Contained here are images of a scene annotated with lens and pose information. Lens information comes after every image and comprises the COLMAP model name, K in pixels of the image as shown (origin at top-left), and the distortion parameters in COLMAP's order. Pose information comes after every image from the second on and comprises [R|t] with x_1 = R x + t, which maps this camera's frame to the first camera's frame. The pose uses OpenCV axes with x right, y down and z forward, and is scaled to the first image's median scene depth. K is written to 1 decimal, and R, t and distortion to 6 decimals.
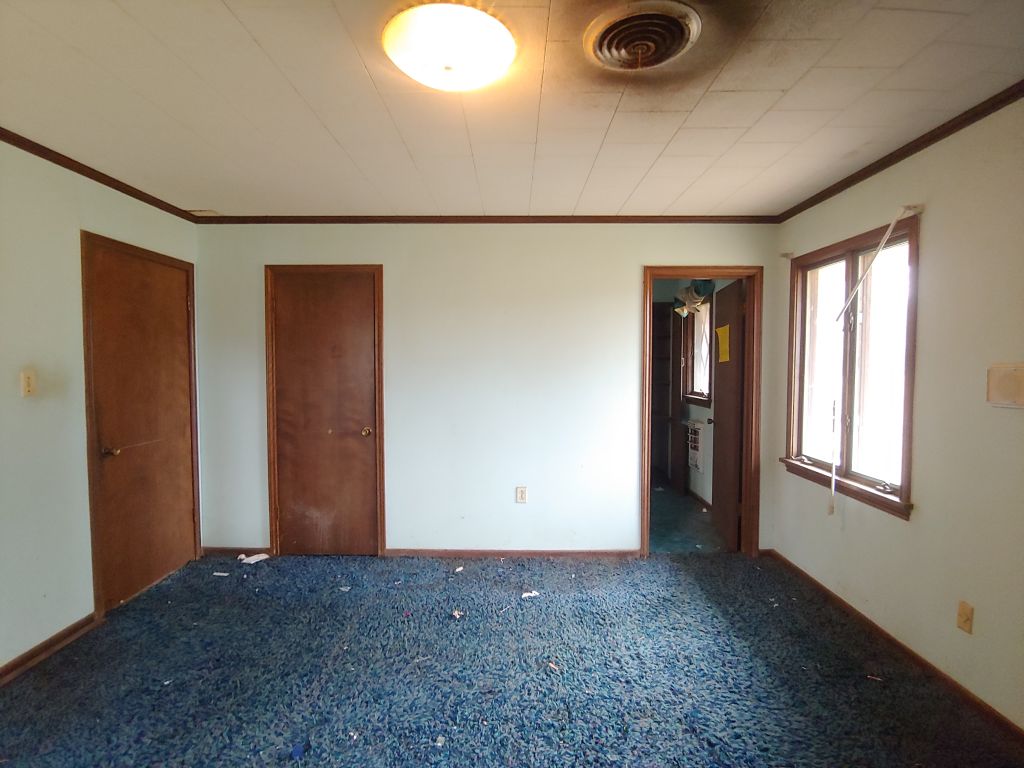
lens RADIAL K [[509.7, 0, 511.5], [0, 509.7, 384.8], [0, 0, 1]] dist [-0.024155, -0.004457]
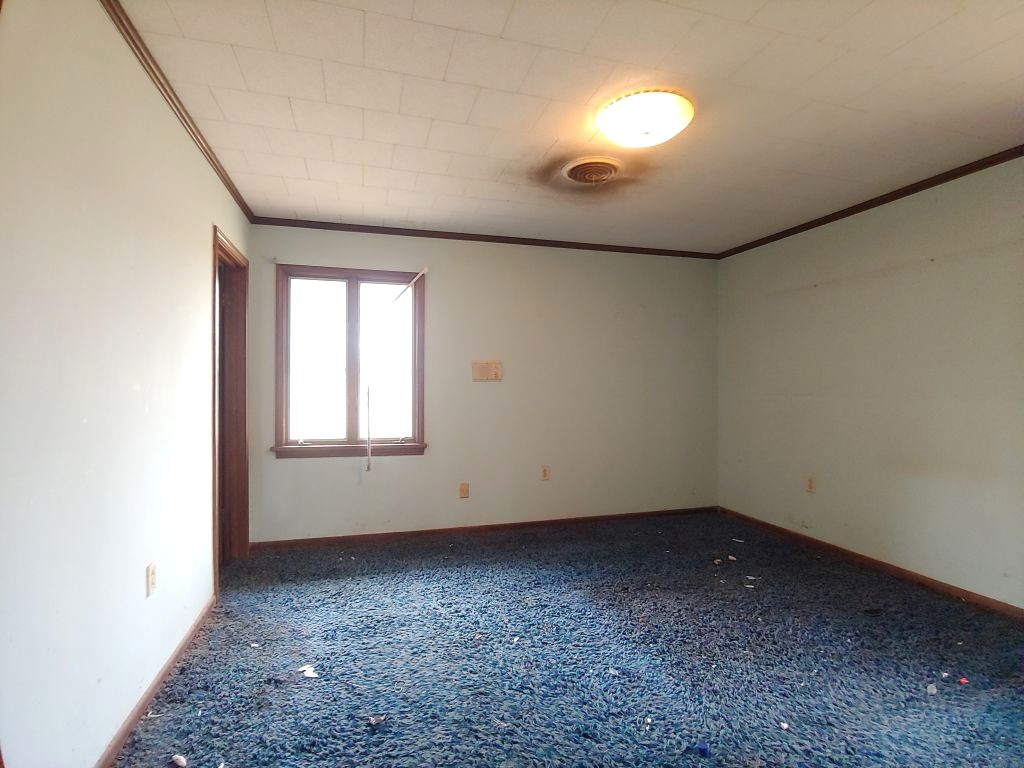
lens RADIAL K [[509.7, 0, 510.4], [0, 509.7, 382.4], [0, 0, 1]] dist [-0.024155, -0.004457]
pose [[-0.279605, 0.003516, 0.960109, -0.735094], [0.045271, 0.998929, 0.009526, 0.024150], [-0.959047, 0.046129, -0.279465, 0.949546]]
